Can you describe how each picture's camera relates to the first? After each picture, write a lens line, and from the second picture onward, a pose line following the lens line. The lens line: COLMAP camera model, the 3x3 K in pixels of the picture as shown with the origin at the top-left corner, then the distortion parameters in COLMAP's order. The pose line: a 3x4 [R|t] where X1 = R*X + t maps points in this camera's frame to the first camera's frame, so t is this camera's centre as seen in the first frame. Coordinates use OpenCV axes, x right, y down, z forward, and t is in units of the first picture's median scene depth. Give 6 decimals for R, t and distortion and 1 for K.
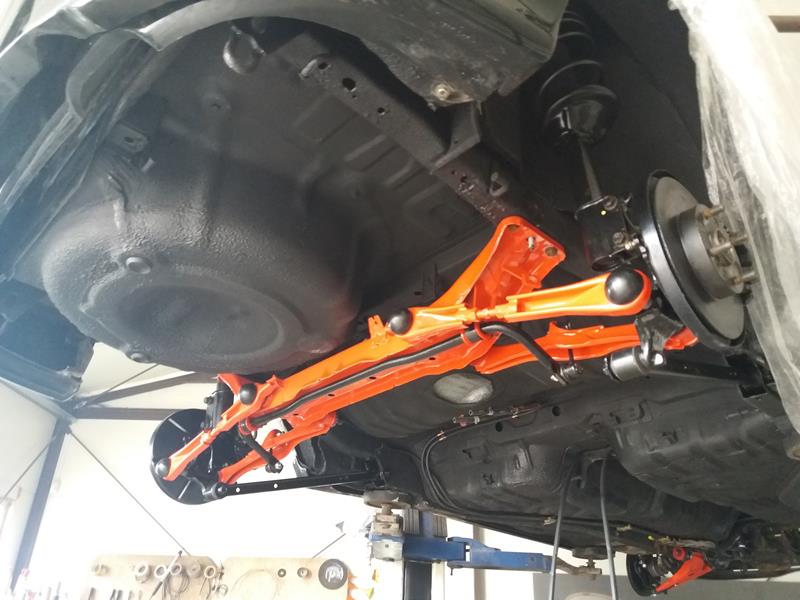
lens RADIAL K [[639.2, 0, 400.0], [0, 639.2, 300.0], [0, 0, 1]] dist [0.091782, -0.206671]
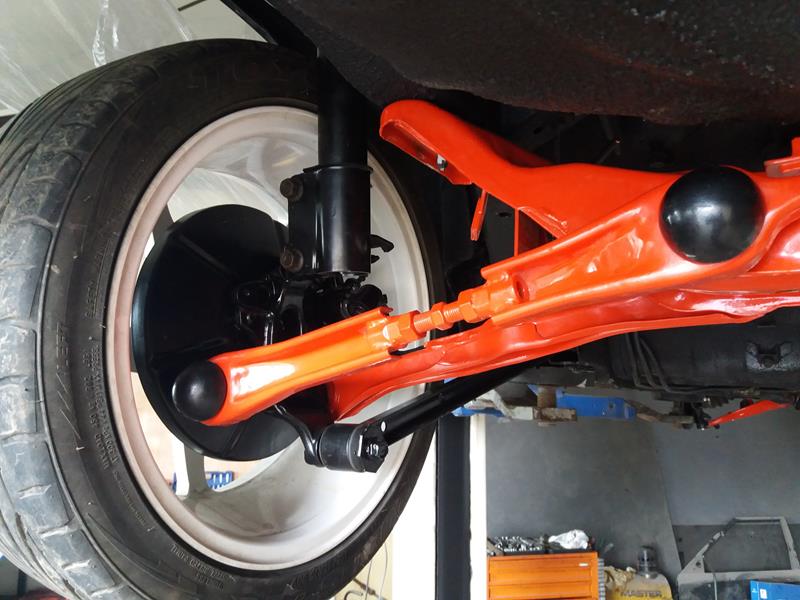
lens RADIAL K [[627.7, 0, 400.0], [0, 627.7, 300.0], [0, 0, 1]] dist [0.083546, -0.156709]
pose [[0.965902, 0.014269, 0.258515, -0.352818], [-0.106859, 0.931441, 0.347850, 0.092992], [-0.235828, -0.363613, 0.901205, 0.706133]]
